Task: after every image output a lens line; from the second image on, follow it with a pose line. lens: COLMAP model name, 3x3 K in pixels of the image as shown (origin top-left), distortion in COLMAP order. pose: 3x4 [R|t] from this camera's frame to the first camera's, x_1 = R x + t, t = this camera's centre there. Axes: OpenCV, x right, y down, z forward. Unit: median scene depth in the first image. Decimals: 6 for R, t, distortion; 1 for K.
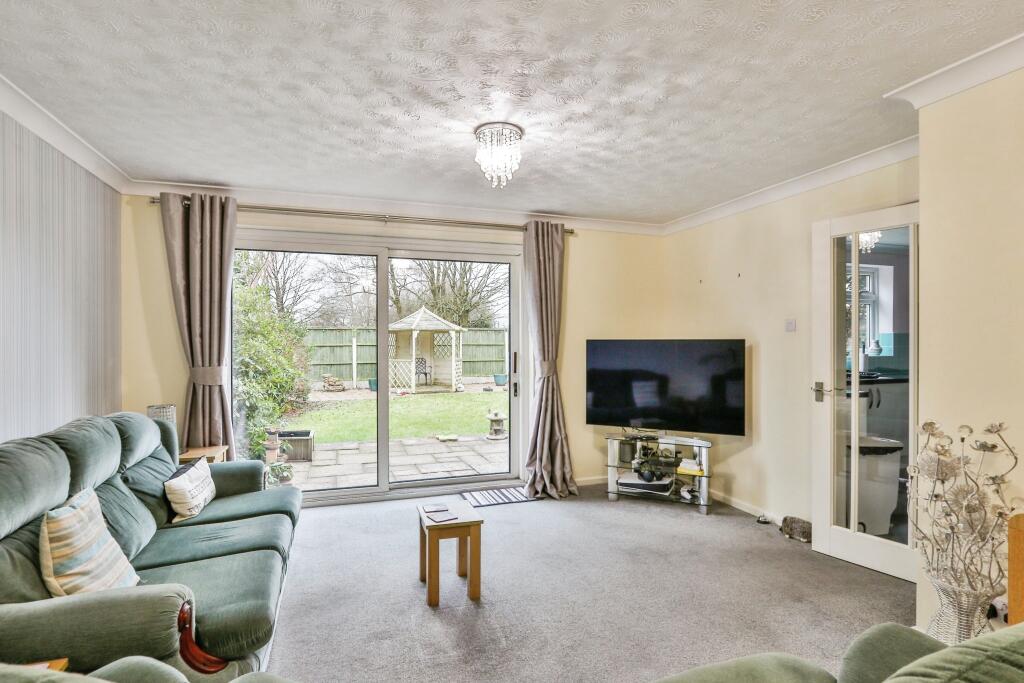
lens RADIAL K [[528.9, 0, 512.0], [0, 528.9, 341.5], [0, 0, 1]] dist [-0.019700, 0.001461]
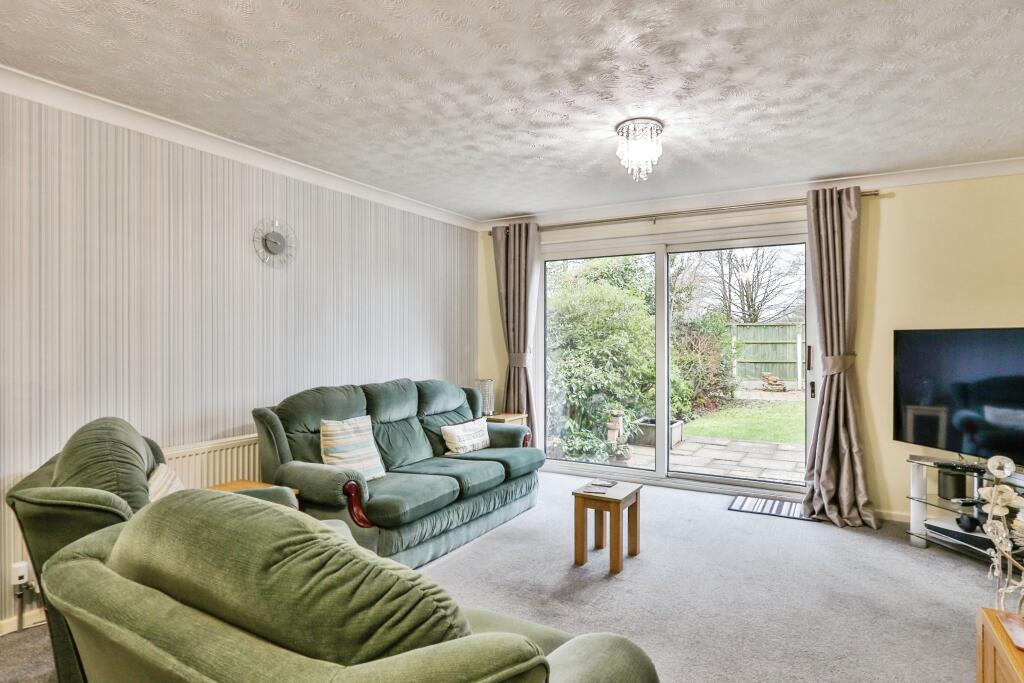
lens RADIAL K [[543.6, 0, 518.4], [0, 543.6, 335.9], [0, 0, 1]] dist [-0.017278, 0.001493]
pose [[0.666534, -0.003332, -0.745467, 0.412255], [-0.001304, 0.999983, -0.005635, 0.011297], [0.745473, 0.004728, 0.666519, 0.081250]]
